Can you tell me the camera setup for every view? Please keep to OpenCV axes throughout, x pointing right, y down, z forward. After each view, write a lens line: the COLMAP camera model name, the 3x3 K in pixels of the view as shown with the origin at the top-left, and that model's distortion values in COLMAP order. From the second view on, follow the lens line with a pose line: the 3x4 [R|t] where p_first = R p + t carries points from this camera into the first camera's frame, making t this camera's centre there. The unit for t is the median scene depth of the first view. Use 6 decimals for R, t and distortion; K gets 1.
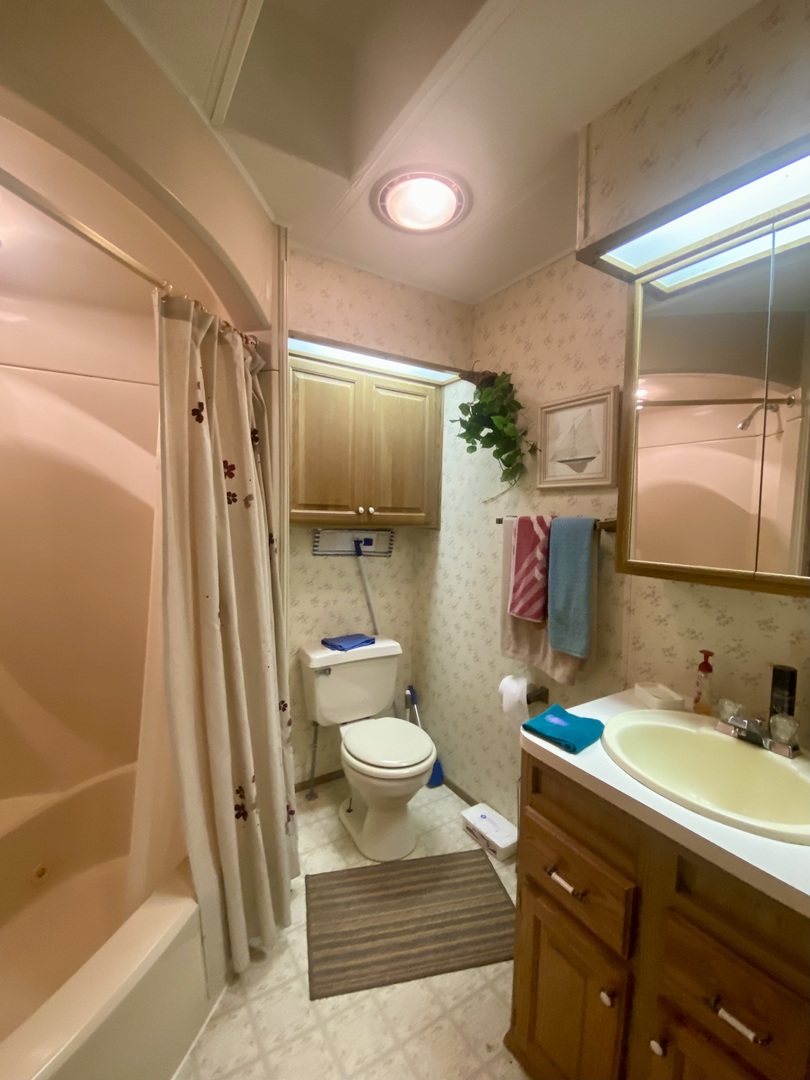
lens RADIAL K [[456.6, 0, 405.0], [0, 456.6, 540.0], [0, 0, 1]] dist [0.000894, -0.009099]
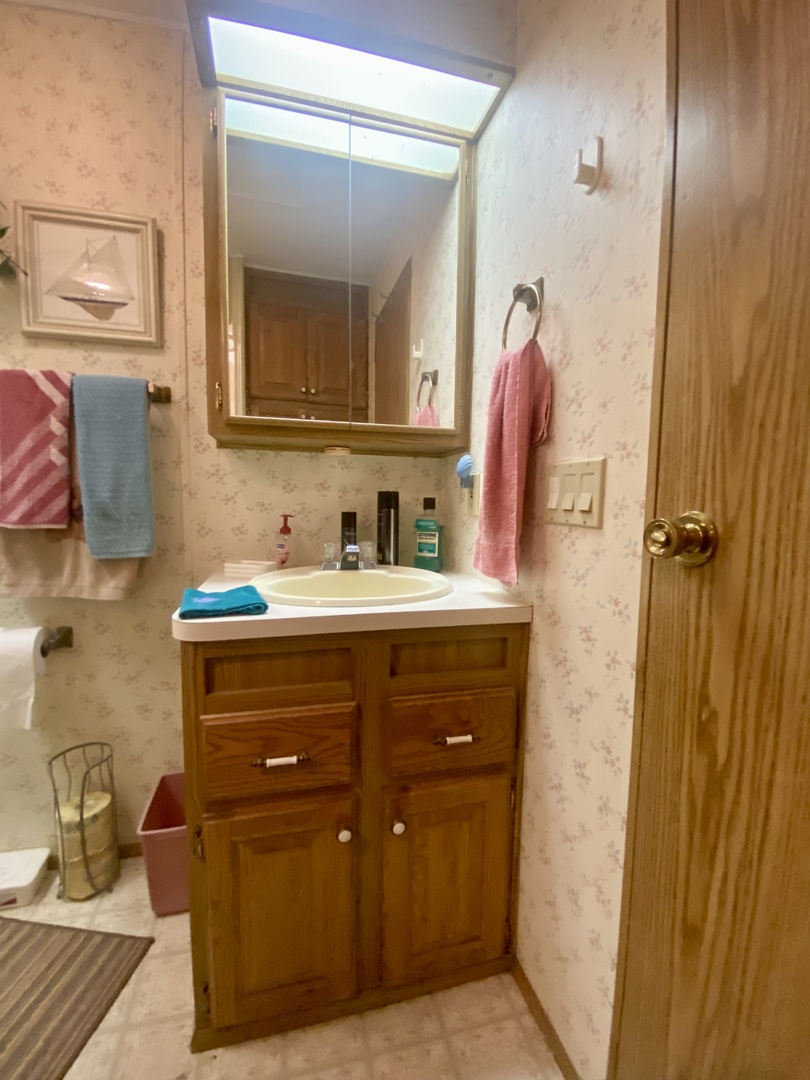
lens RADIAL K [[456.6, 0, 405.0], [0, 456.6, 540.0], [0, 0, 1]] dist [0.000894, -0.009099]
pose [[0.299016, -0.101744, 0.948809, -0.218548], [0.046748, 0.994668, 0.091929, 0.168902], [-0.953102, 0.016867, 0.302178, 0.318197]]
